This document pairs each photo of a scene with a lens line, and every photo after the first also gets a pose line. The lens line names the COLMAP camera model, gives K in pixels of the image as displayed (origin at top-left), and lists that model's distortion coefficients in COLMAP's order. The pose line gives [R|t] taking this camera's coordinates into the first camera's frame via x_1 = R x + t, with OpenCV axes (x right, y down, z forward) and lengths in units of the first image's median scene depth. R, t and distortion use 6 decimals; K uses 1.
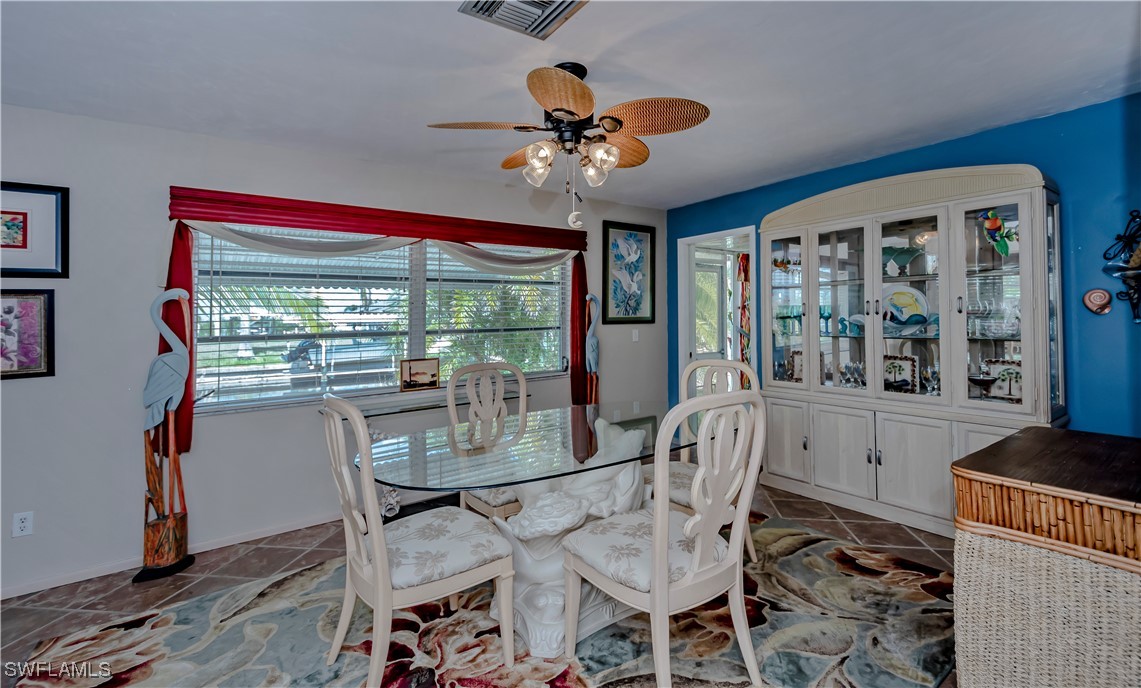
lens RADIAL K [[481.4, 0, 595.1], [0, 481.4, 297.9], [0, 0, 1]] dist [-0.003552, 0.000433]
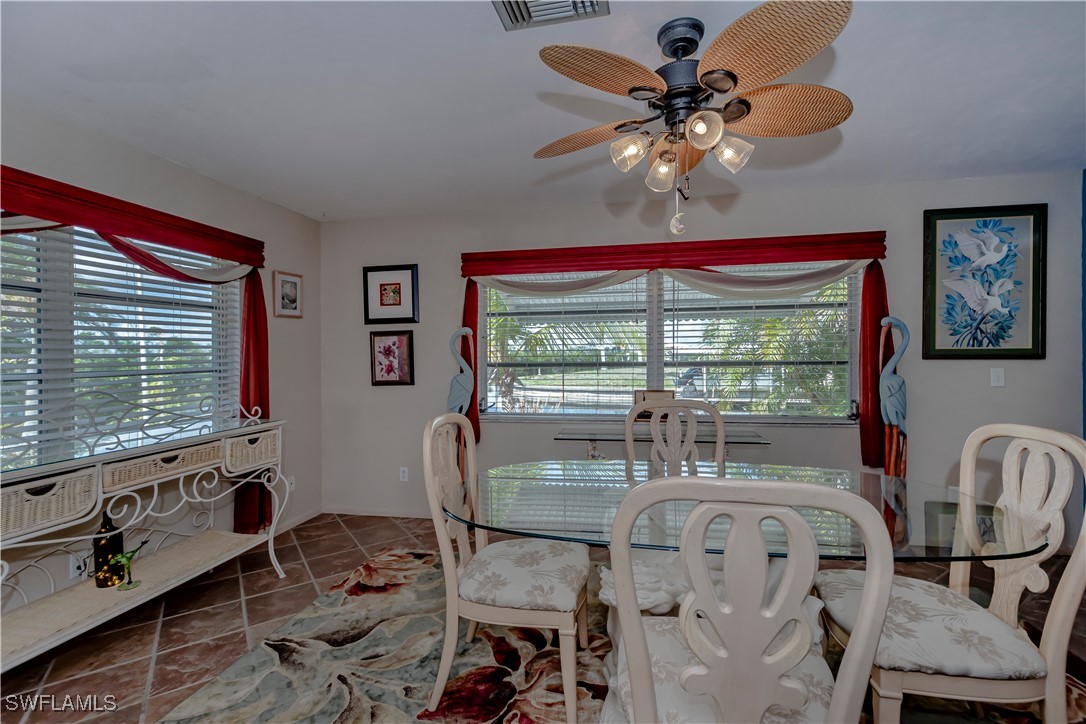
lens RADIAL K [[476.9, 0, 563.7], [0, 476.9, 344.8], [0, 0, 1]] dist [0.007427, -0.004664]
pose [[0.680910, -0.001393, -0.732365, 0.305562], [0.027234, 0.999355, 0.023420, 0.005689], [0.731860, -0.035892, 0.680509, 0.254334]]
